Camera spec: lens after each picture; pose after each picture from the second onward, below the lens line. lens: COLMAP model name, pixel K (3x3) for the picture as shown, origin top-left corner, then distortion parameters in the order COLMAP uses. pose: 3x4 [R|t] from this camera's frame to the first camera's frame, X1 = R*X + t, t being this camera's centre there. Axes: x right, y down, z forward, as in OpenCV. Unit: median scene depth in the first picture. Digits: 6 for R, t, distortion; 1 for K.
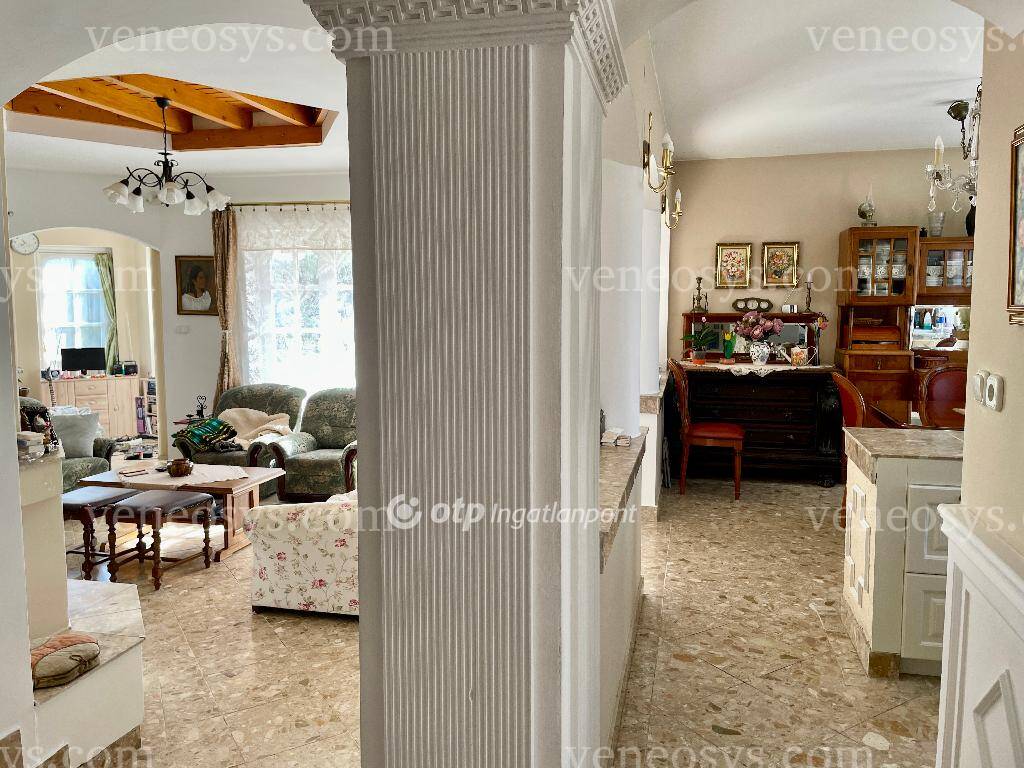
lens RADIAL K [[774.6, 0, 507.1], [0, 774.6, 388.5], [0, 0, 1]] dist [0.082155, -0.100505]
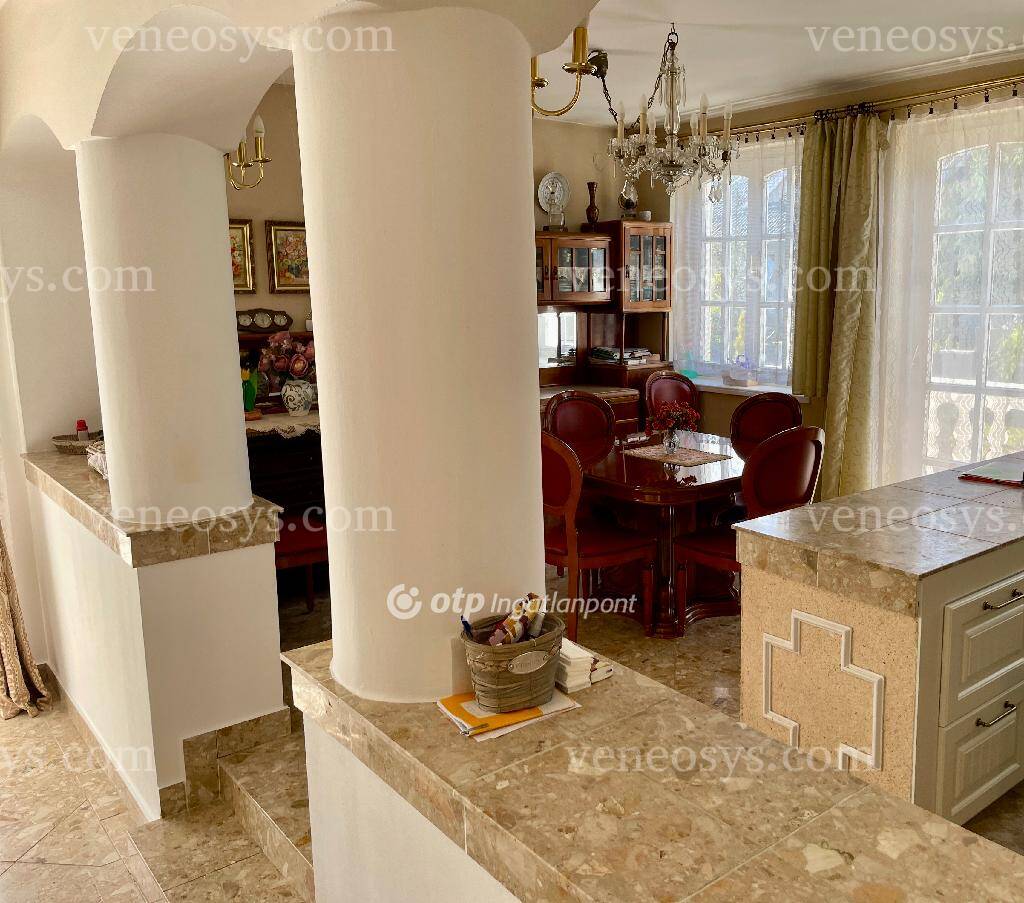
lens RADIAL K [[915.6, 0, 607.3], [0, 915.6, 443.3], [0, 0, 1]] dist [0.047310, -0.062276]
pose [[0.591561, -0.142308, 0.793602, -0.131530], [0.098433, 0.989684, 0.104096, -0.062340], [-0.800229, 0.016537, 0.599466, 0.352163]]
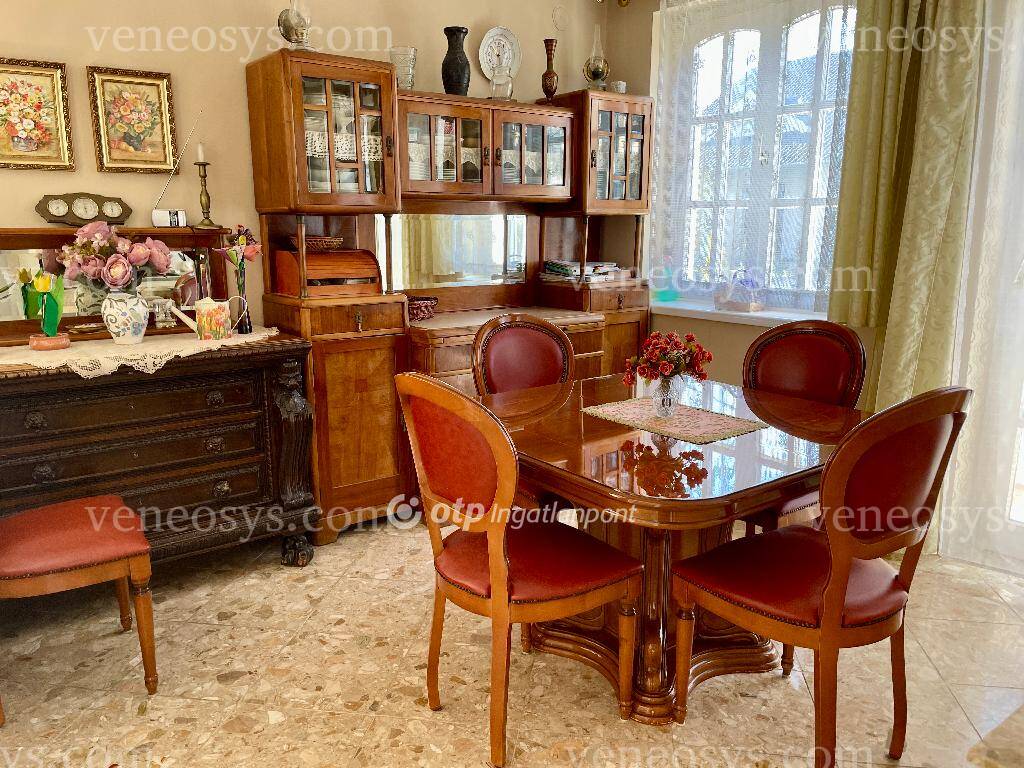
lens RADIAL K [[774.6, 0, 508.2], [0, 774.6, 389.5], [0, 0, 1]] dist [0.082155, -0.100505]
pose [[0.645881, -0.159266, 0.746640, 0.122166], [0.087057, 0.986983, 0.135225, -0.046812], [-0.758458, -0.022339, 0.651339, 0.544092]]
